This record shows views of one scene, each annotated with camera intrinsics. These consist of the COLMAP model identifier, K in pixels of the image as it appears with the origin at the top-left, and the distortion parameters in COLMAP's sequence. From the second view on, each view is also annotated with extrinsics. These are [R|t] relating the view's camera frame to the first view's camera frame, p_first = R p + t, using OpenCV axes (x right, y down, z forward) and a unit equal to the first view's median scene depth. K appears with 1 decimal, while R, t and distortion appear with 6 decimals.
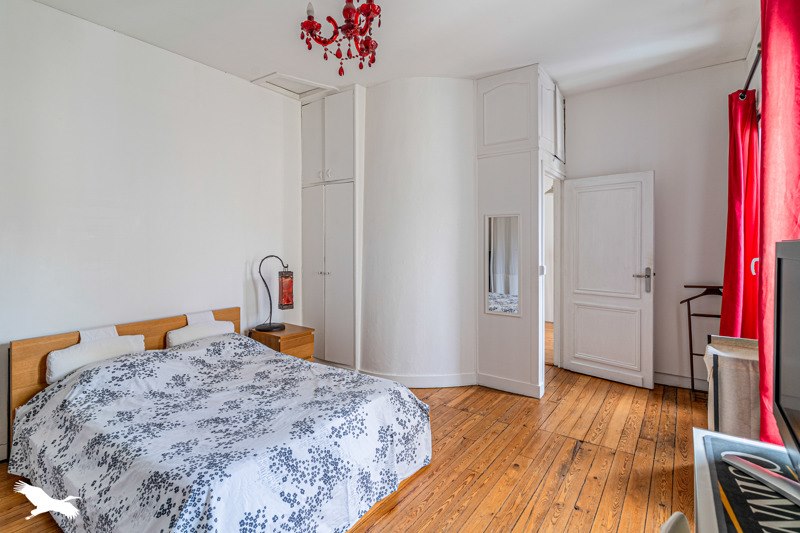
lens RADIAL K [[384.7, 0, 398.1], [0, 384.7, 243.7], [0, 0, 1]] dist [0.000052, -0.000444]
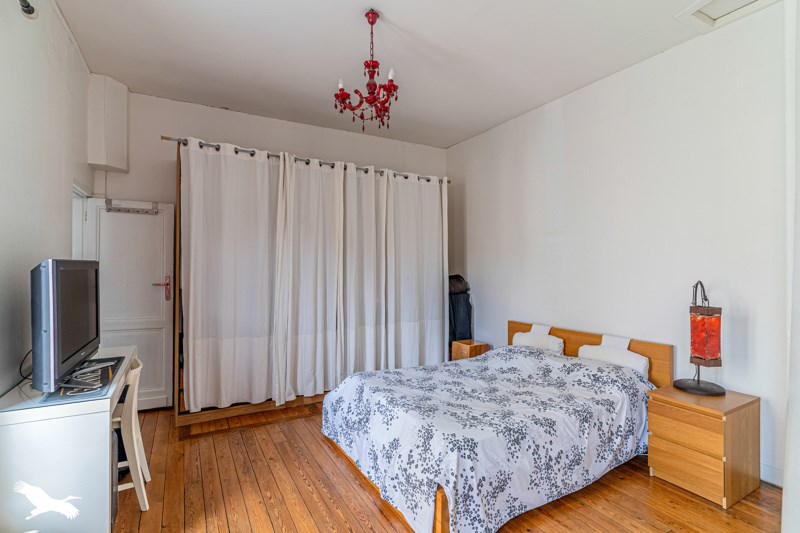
lens RADIAL K [[395.5, 0, 401.1], [0, 395.5, 269.8], [0, 0, 1]] dist [-0.000150, -0.000234]
pose [[-0.414263, 0.006191, -0.910136, 0.788978], [-0.004238, 0.999953, 0.008731, 0.013467], [0.910147, 0.007474, -0.414217, 1.250785]]
